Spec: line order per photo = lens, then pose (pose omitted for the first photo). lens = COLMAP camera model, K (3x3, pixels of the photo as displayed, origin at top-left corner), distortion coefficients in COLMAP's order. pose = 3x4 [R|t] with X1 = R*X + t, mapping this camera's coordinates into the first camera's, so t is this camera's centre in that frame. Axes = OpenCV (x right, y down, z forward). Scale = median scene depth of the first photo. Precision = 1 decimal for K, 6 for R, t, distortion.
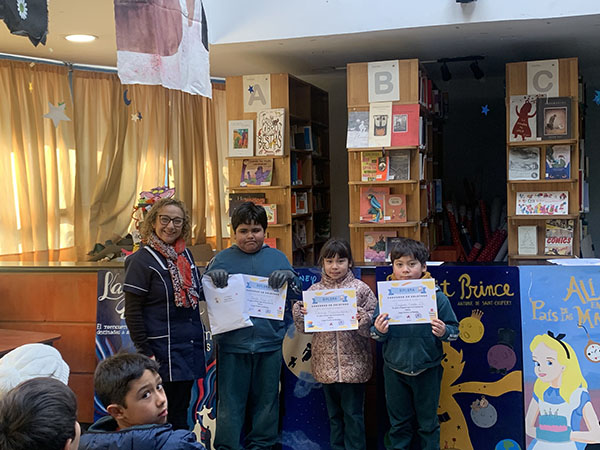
lens RADIAL K [[791.5, 0, 282.5], [0, 791.5, 225.9], [0, 0, 1]] dist [0.197976, -0.677627]
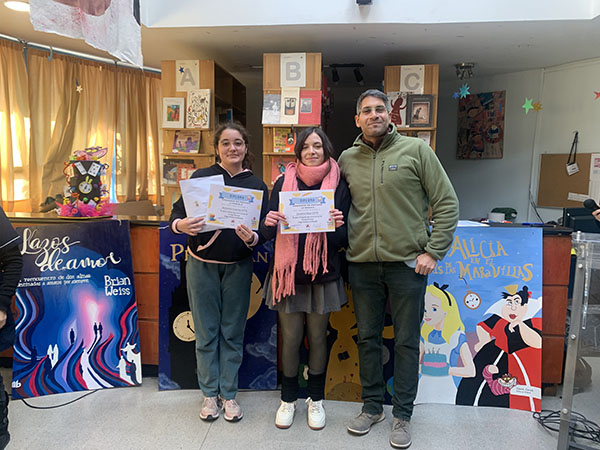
lens RADIAL K [[459.4, 0, 290.6], [0, 459.4, 224.3], [0, 0, 1]] dist [0.027201, -0.038041]
pose [[0.985889, 0.018277, 0.166397, 0.009772], [-0.029705, 0.997347, 0.066450, 0.006836], [-0.164741, -0.070455, 0.983817, 0.280389]]
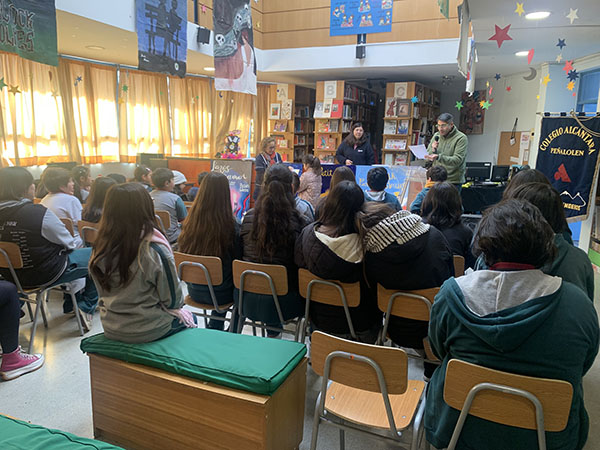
lens RADIAL K [[456.2, 0, 289.8], [0, 456.2, 229.2], [0, 0, 1]] dist [0.060942, -0.103499]
pose [[0.985616, 0.078205, -0.149820, 0.236884], [-0.054679, 0.986374, 0.155163, 0.026251], [0.159913, -0.144739, 0.976462, -0.421837]]
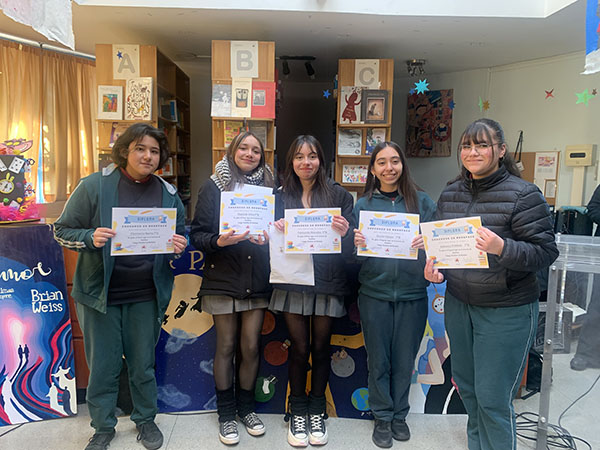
lens RADIAL K [[459.4, 0, 290.6], [0, 459.4, 224.3], [0, 0, 1]] dist [0.027201, -0.038041]
pose [[0.956002, 0.006382, 0.293291, -0.000741], [-0.027878, 0.997215, 0.069172, 0.004783], [-0.292033, -0.074305, 0.953517, 0.327623]]
